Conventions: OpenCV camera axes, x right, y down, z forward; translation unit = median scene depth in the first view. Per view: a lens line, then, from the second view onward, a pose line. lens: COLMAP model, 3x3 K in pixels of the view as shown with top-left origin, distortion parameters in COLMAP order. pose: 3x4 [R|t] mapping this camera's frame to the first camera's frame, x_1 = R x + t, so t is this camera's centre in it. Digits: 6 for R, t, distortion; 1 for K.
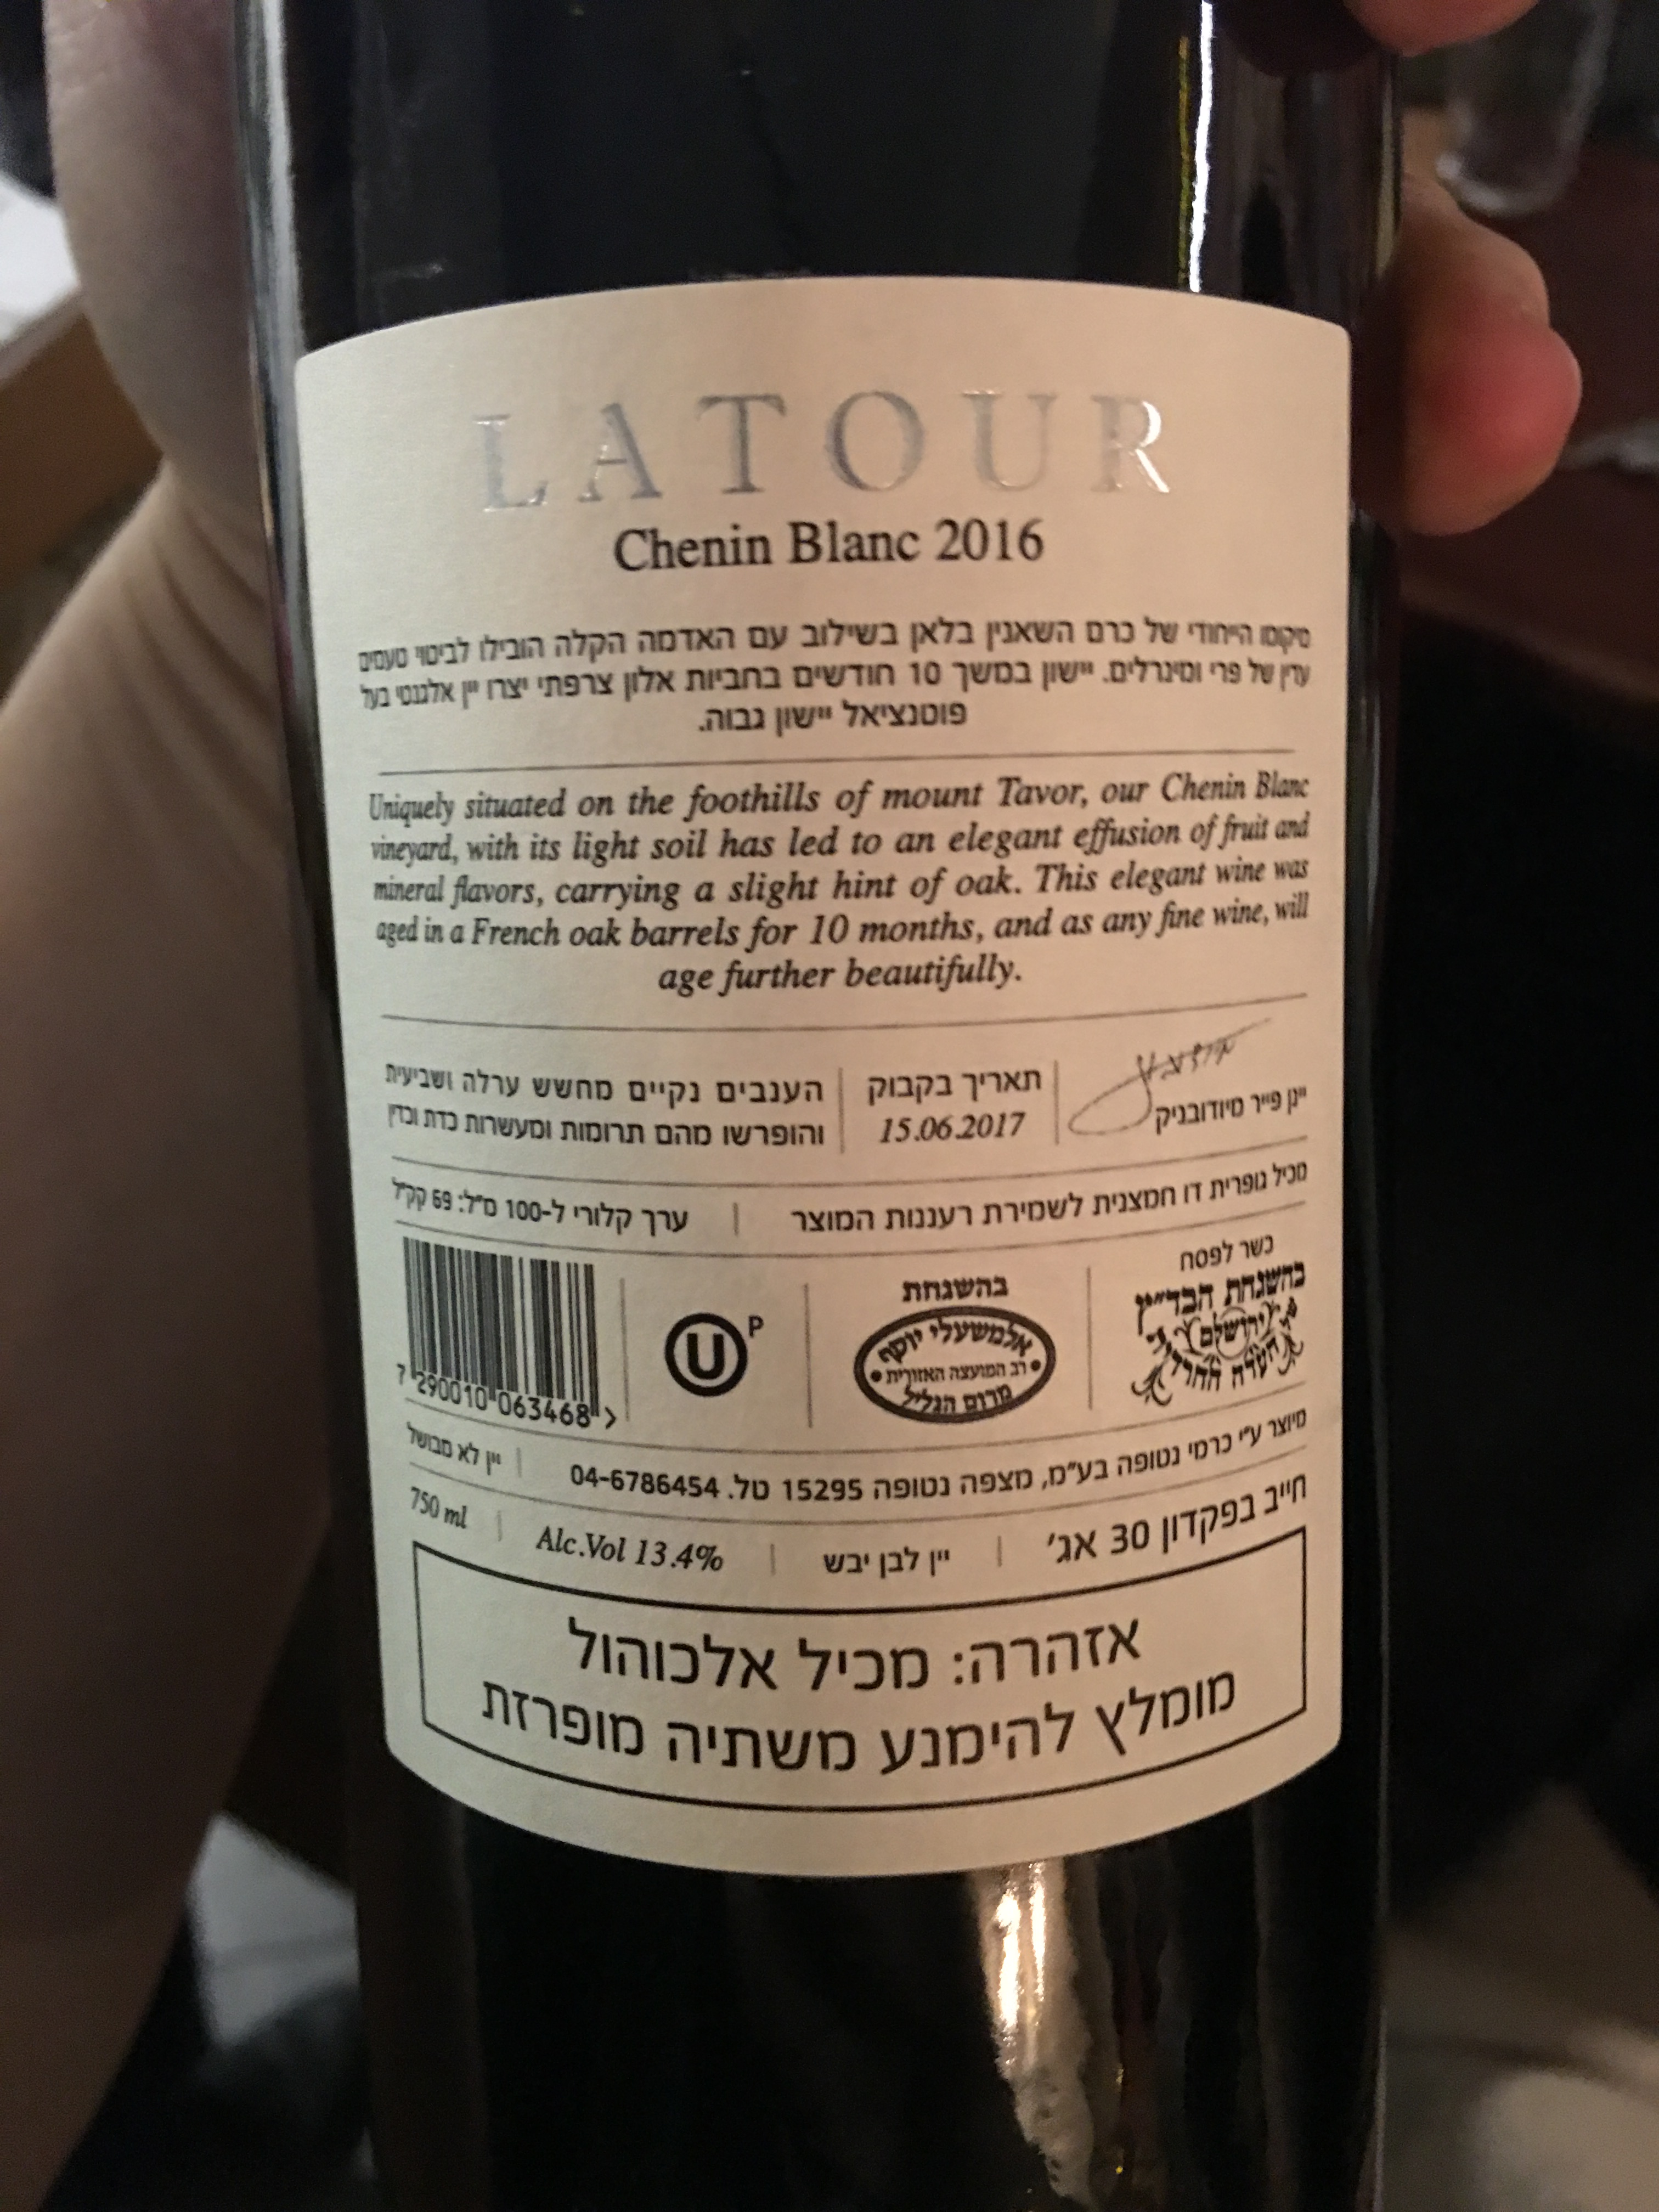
lens RADIAL K [[1886.2, 0, 863.8], [0, 1886.2, 1107.6], [0, 0, 1]] dist [-0.013300, 0.011210]
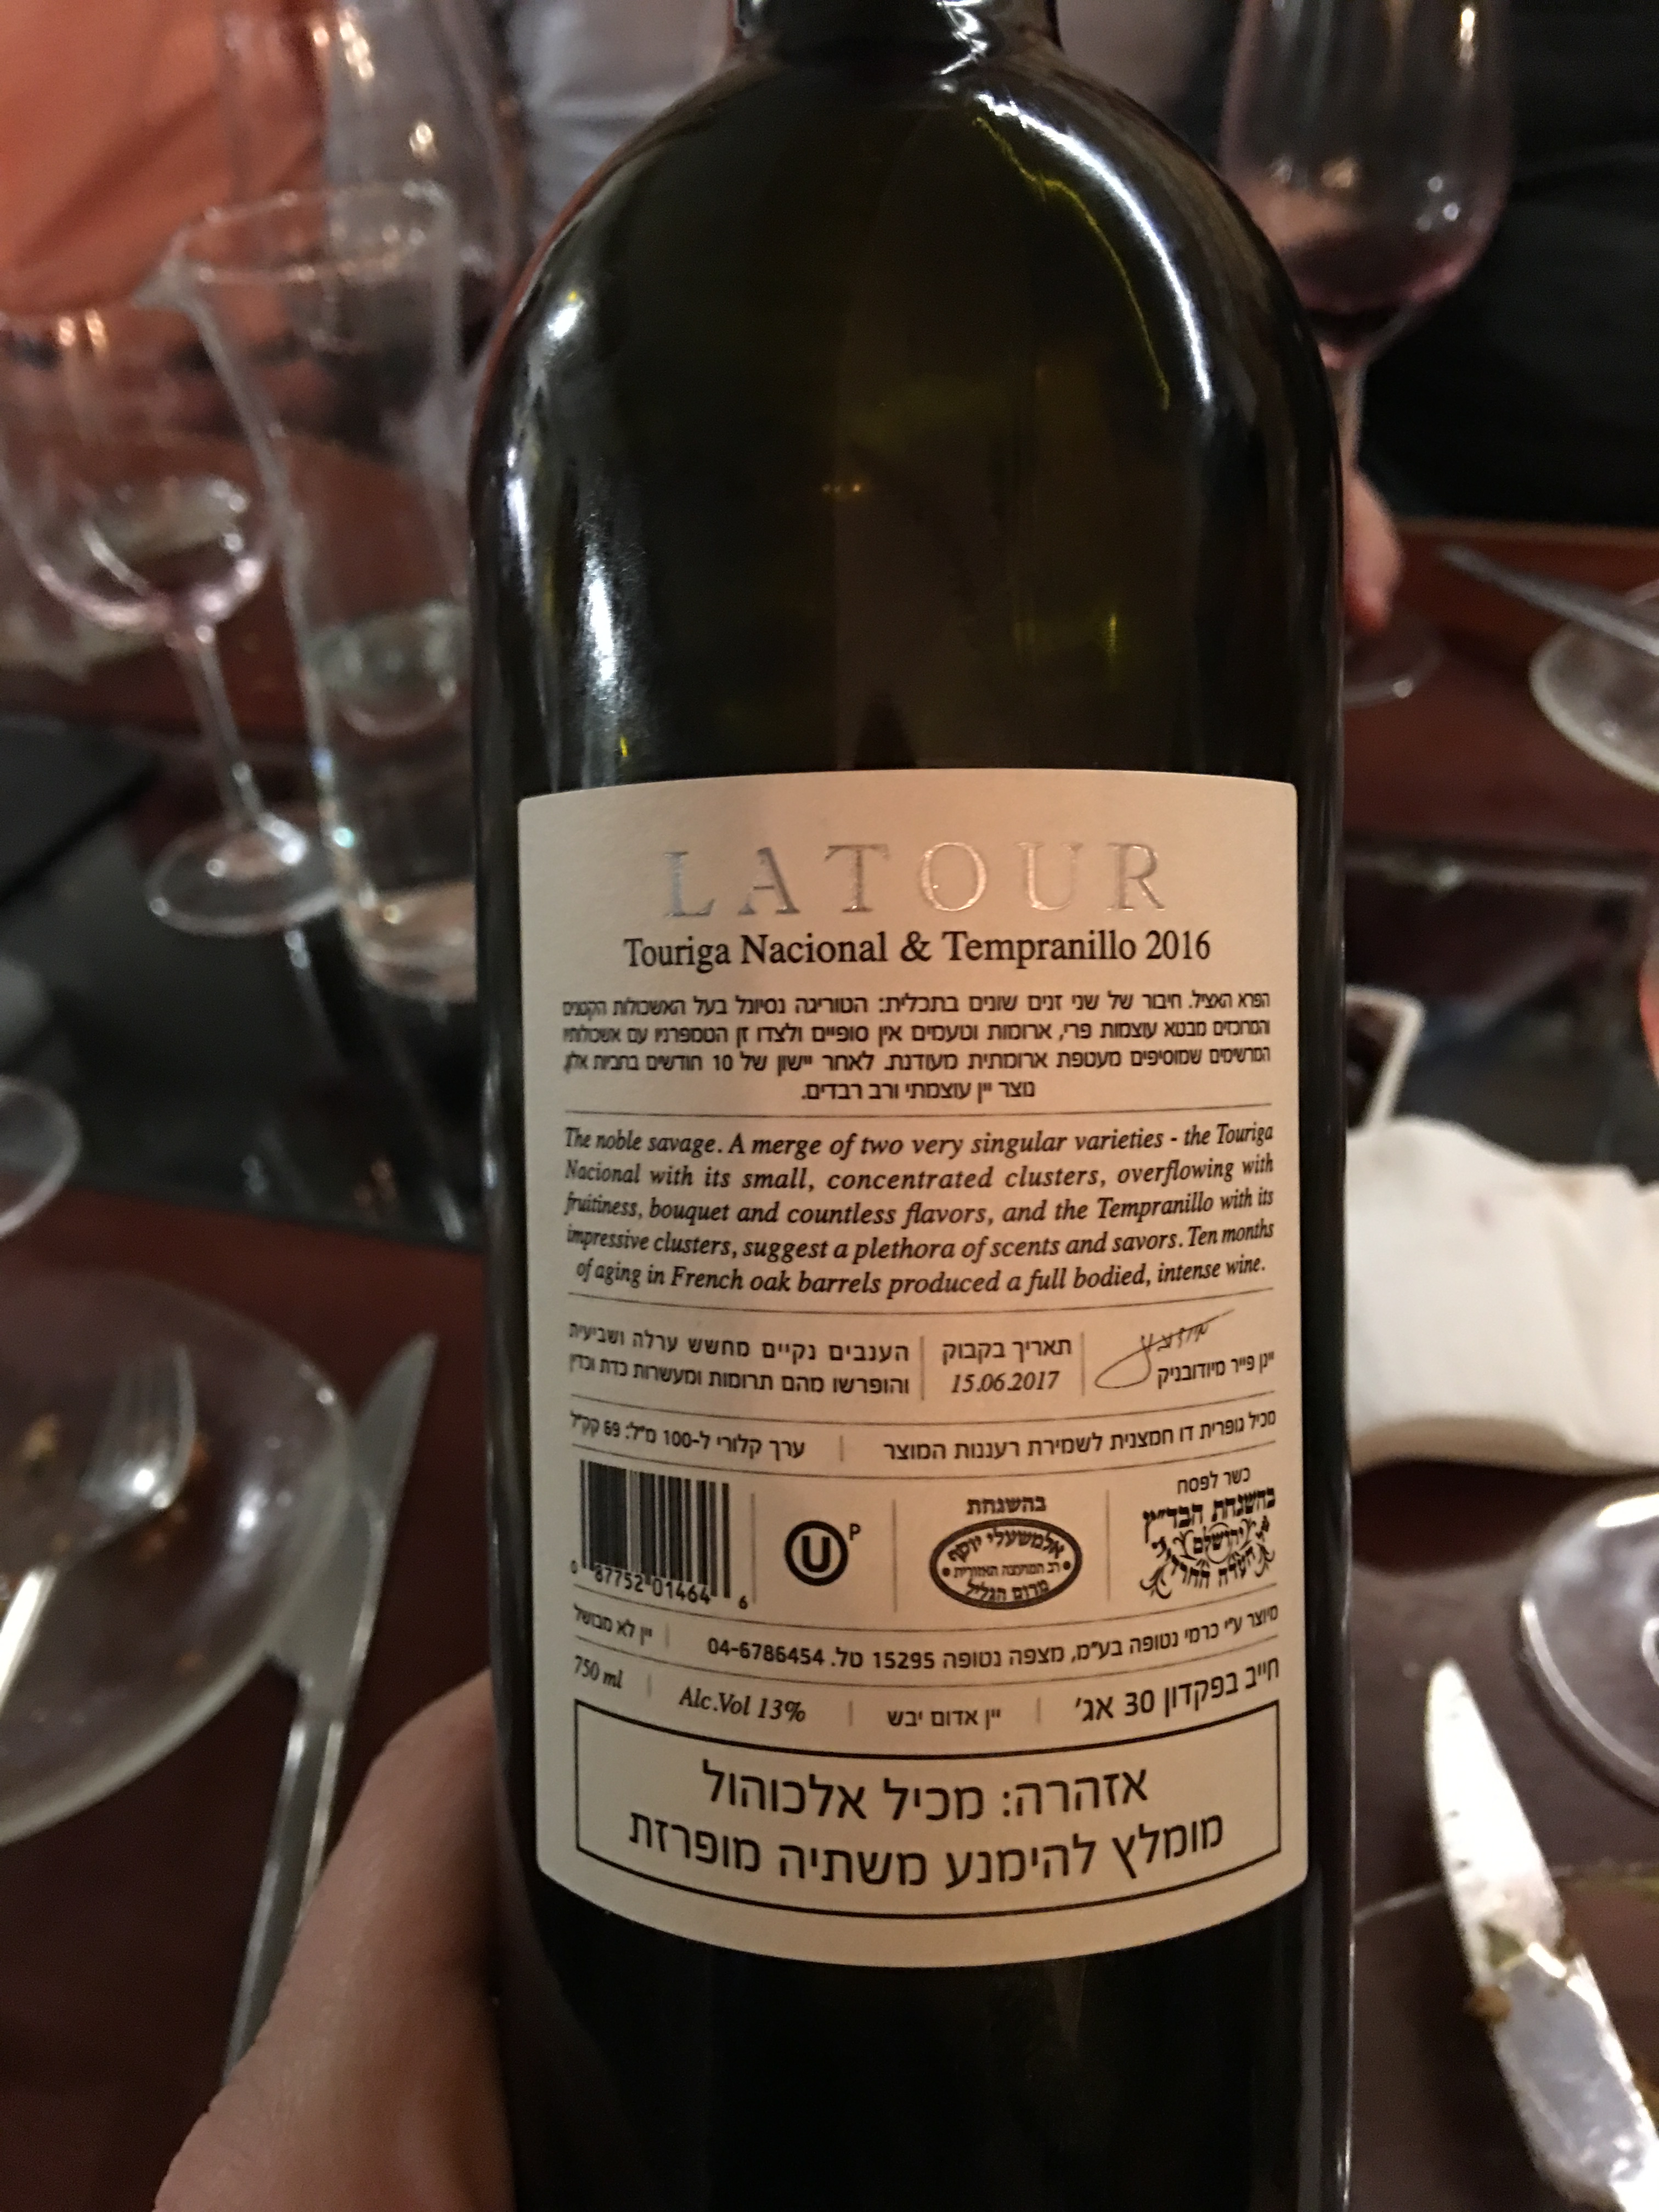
lens RADIAL K [[1886.2, 0, 855.7], [0, 1886.2, 1084.1], [0, 0, 1]] dist [-0.013300, 0.011210]
pose [[0.999829, 0.013675, -0.012420, -0.042886], [-0.015049, 0.992871, -0.118241, -0.037674], [0.010715, 0.118408, 0.992907, -0.334607]]
